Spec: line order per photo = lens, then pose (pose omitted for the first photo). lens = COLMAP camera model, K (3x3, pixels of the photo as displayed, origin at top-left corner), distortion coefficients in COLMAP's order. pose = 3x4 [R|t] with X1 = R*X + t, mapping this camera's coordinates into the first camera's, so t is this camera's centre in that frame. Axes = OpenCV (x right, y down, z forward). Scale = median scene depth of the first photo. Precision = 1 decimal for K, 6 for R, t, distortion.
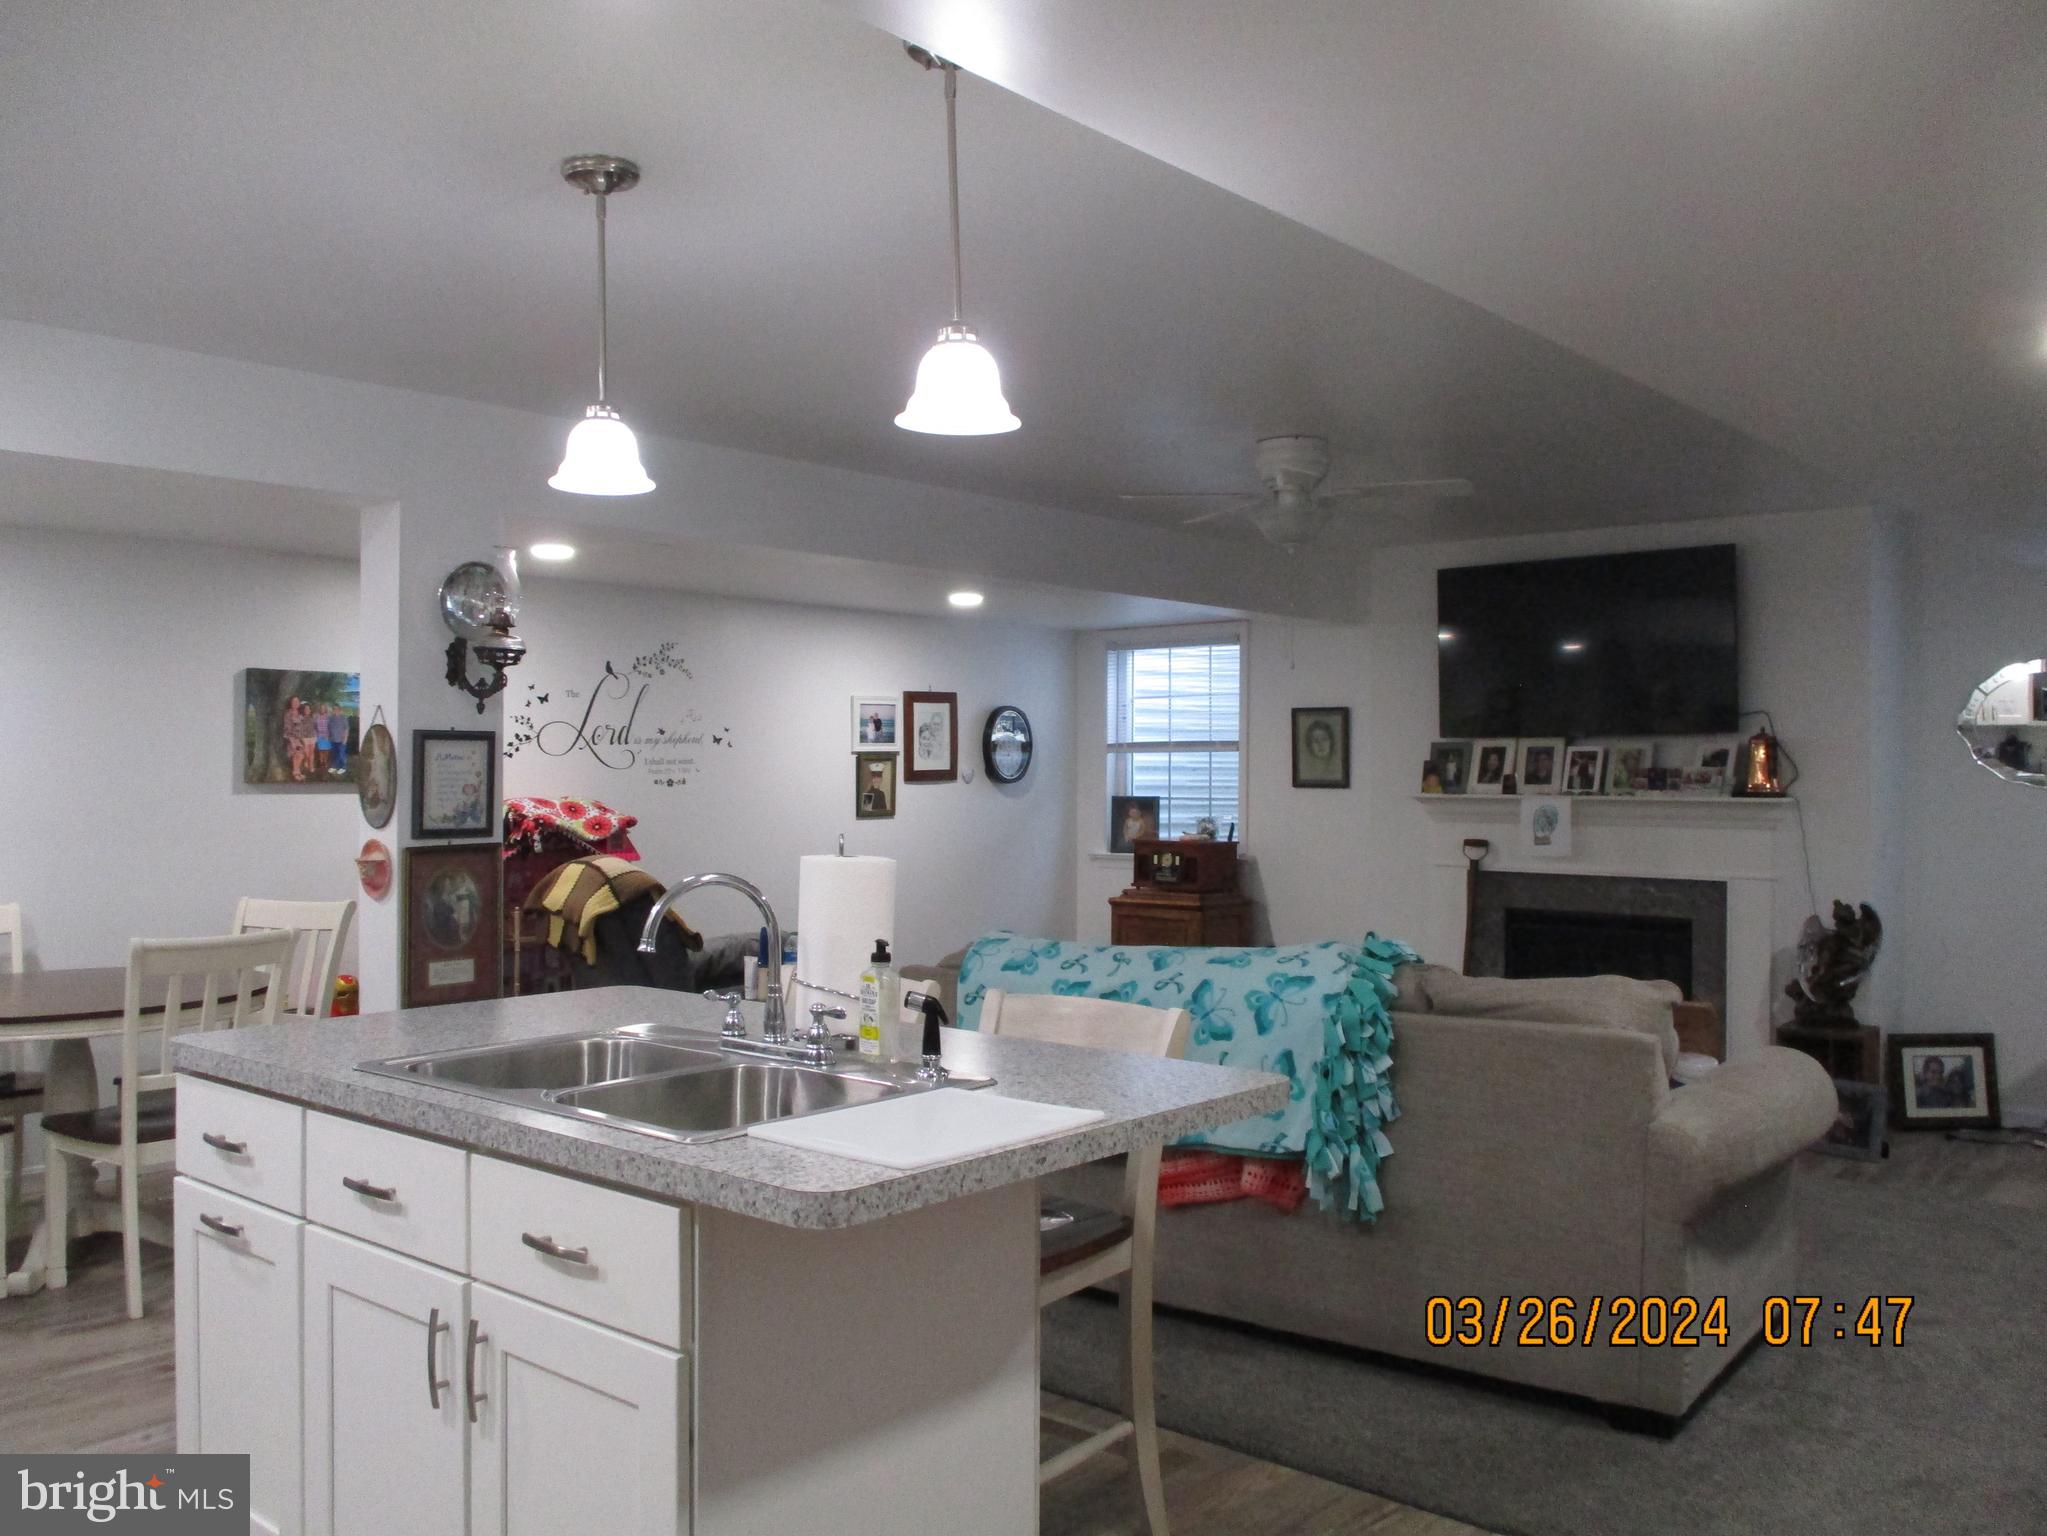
lens RADIAL K [[1710.7, 0, 1050.3], [0, 1710.7, 750.3], [0, 0, 1]] dist [-0.016367, 0.013871]
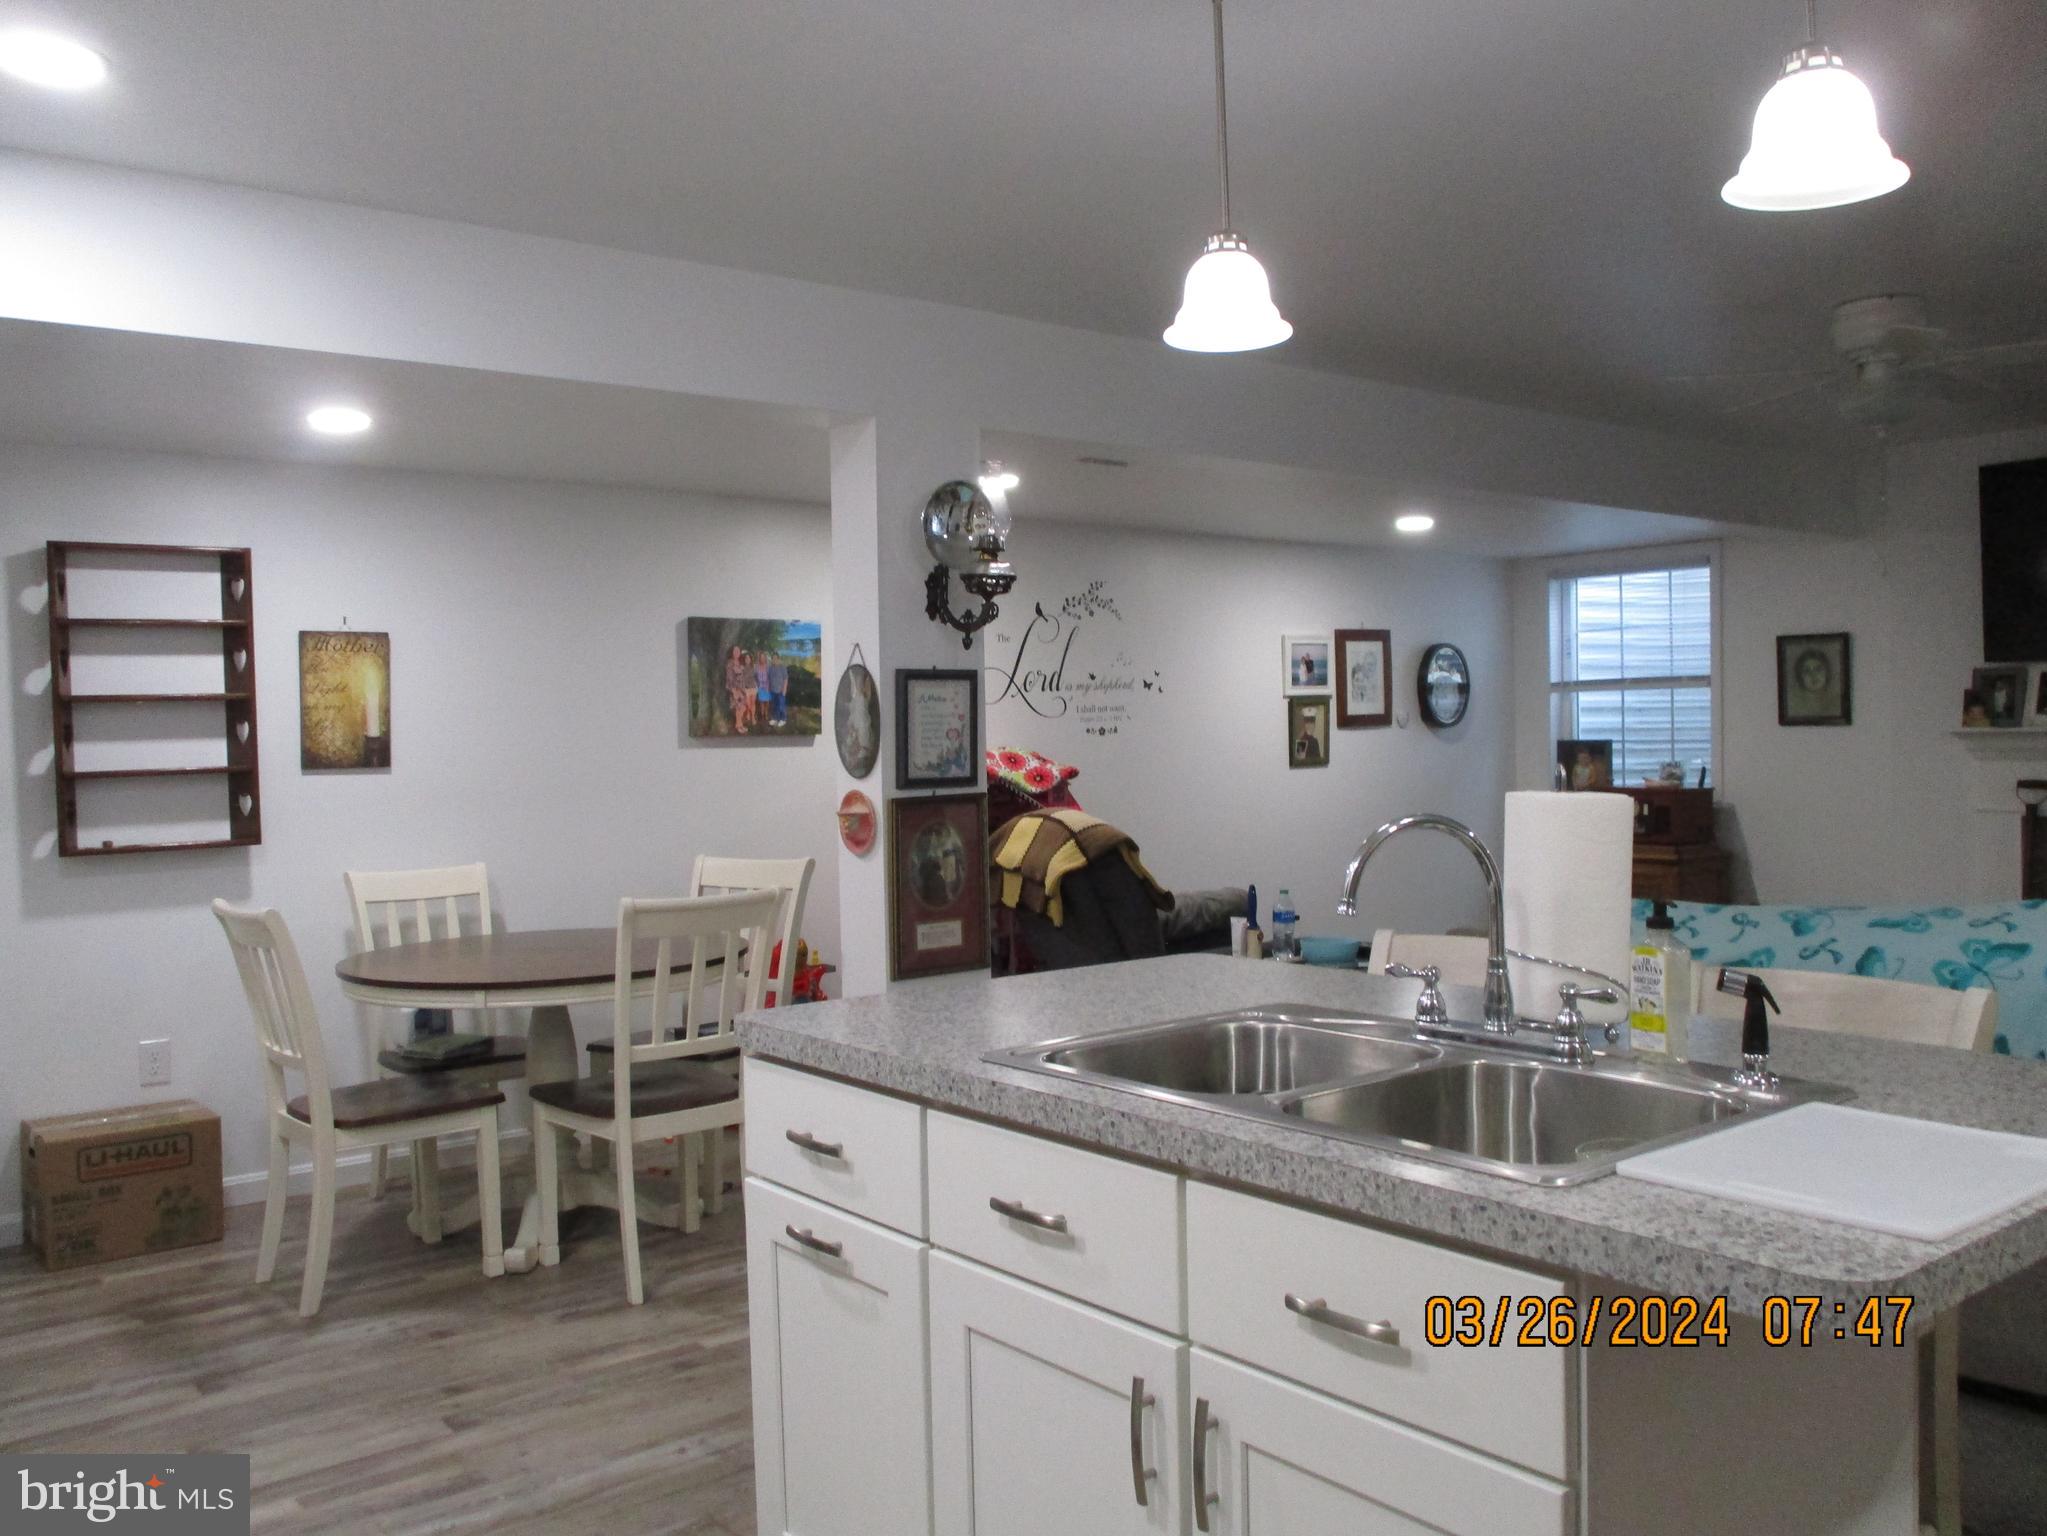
lens RADIAL K [[1710.7, 0, 1050.3], [0, 1710.7, 750.3], [0, 0, 1]] dist [-0.016367, 0.013871]
pose [[0.982788, -0.016871, -0.183967, -0.096327], [0.021315, 0.999526, 0.022207, 0.009756], [0.183505, -0.025746, 0.982682, 0.091505]]
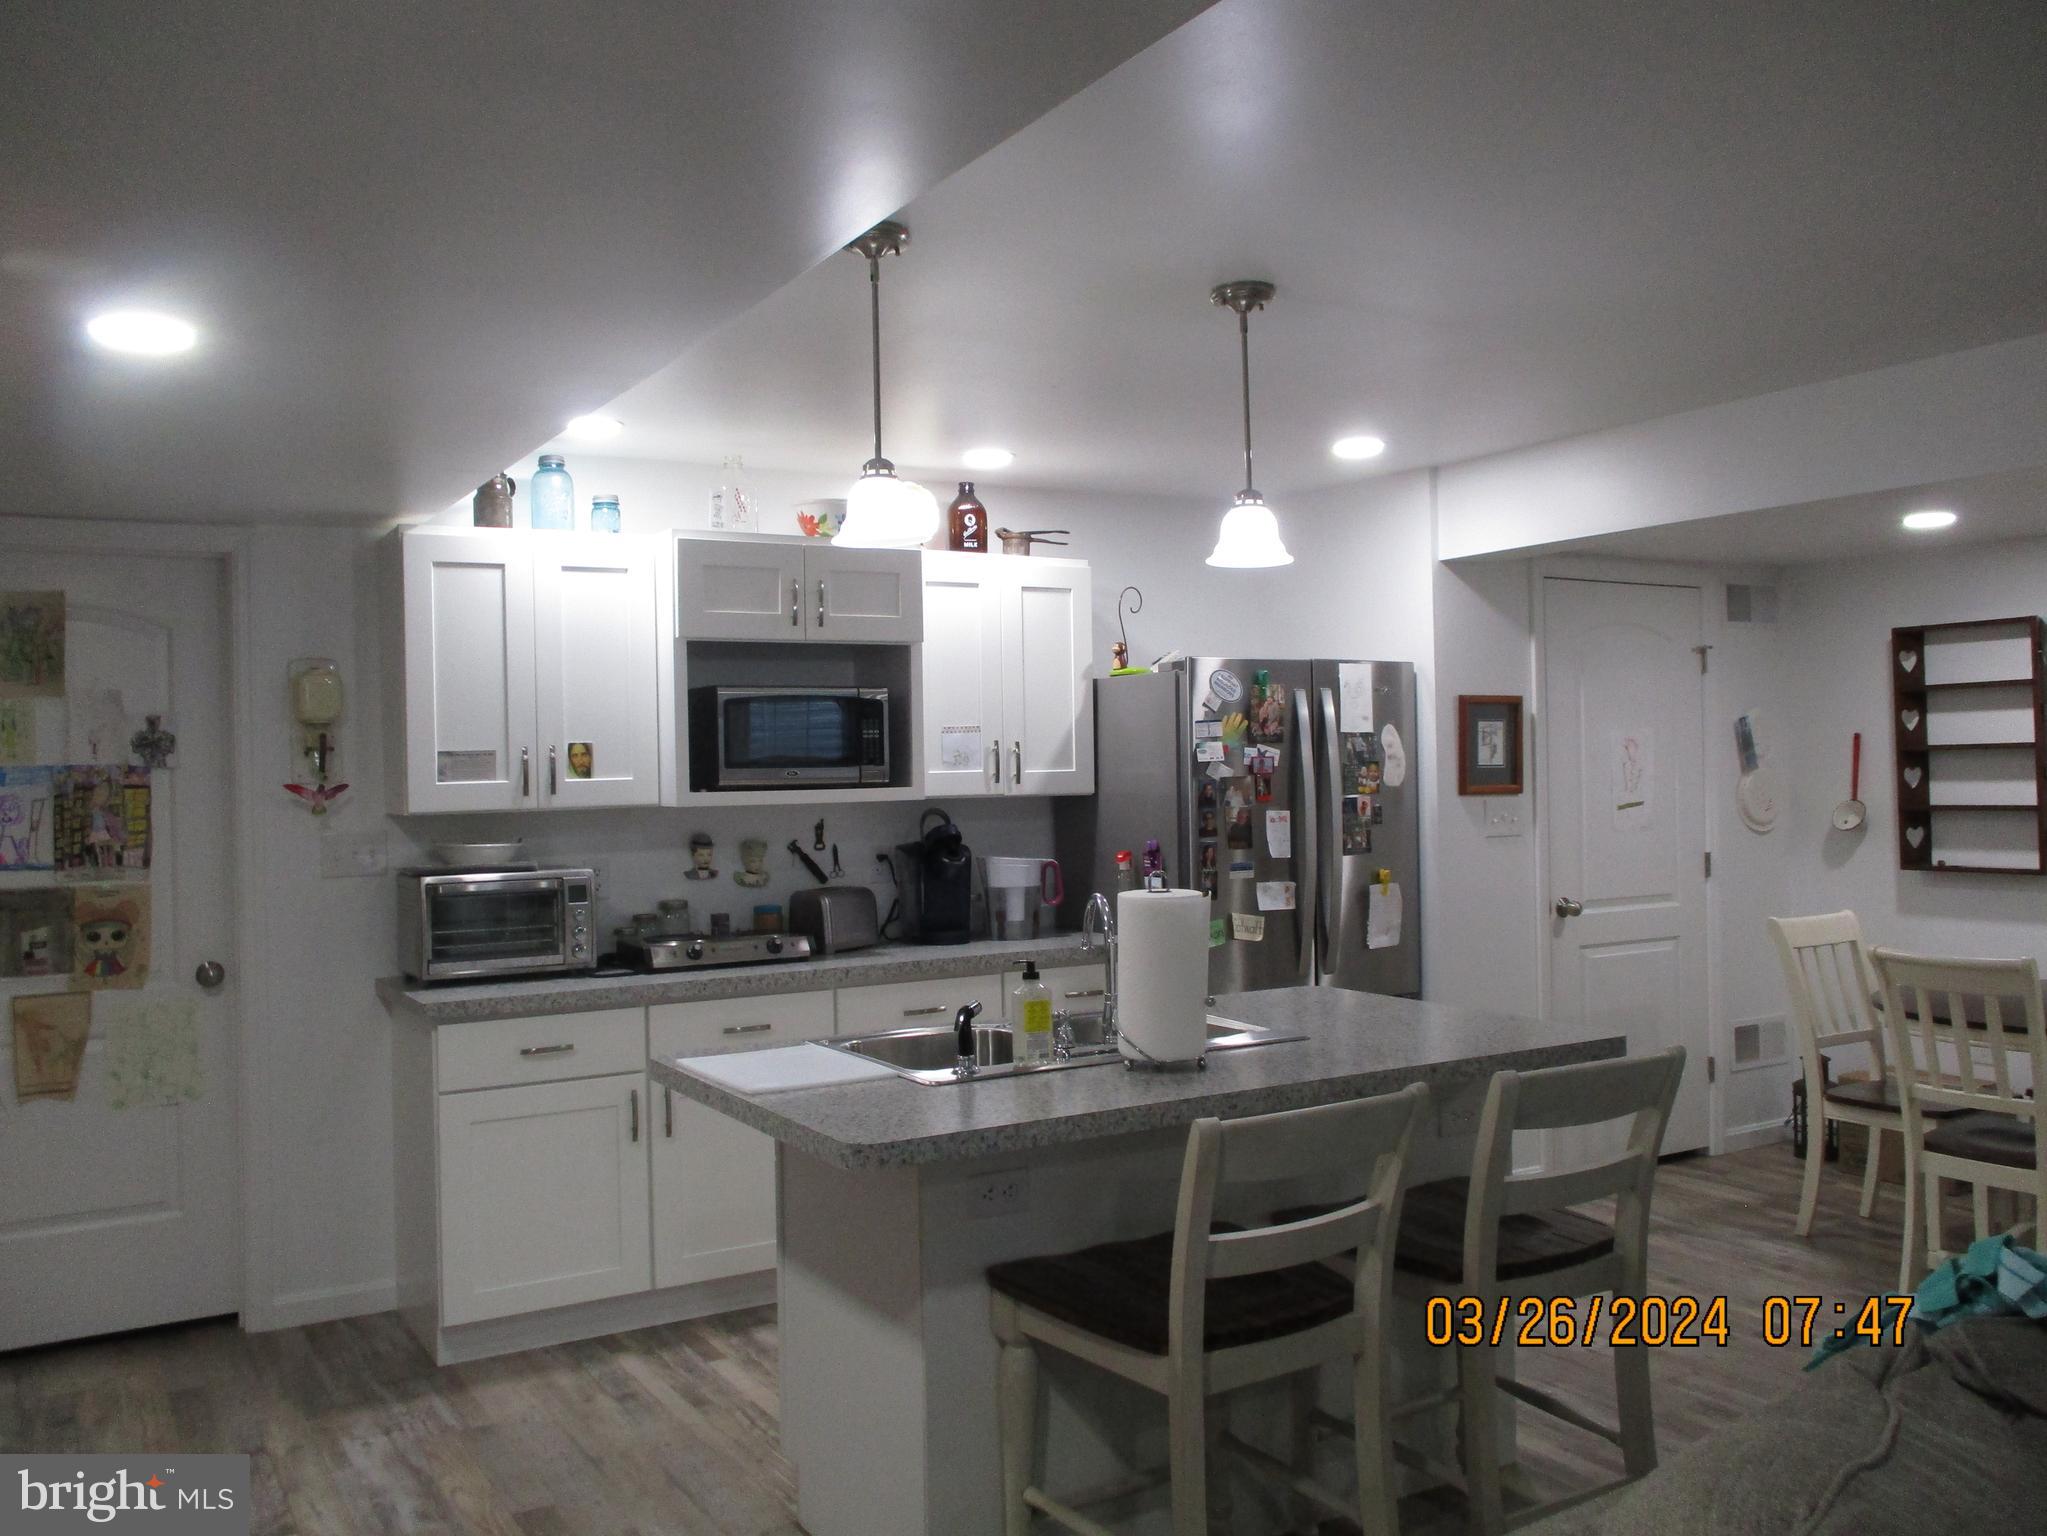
lens RADIAL K [[1710.7, 0, 1050.3], [0, 1710.7, 750.3], [0, 0, 1]] dist [-0.016367, 0.013871]
pose [[-0.307649, -0.000317, -0.951500, 0.426003], [0.023445, 0.999694, -0.007914, -0.008319], [0.951211, -0.024742, -0.307548, 0.590110]]
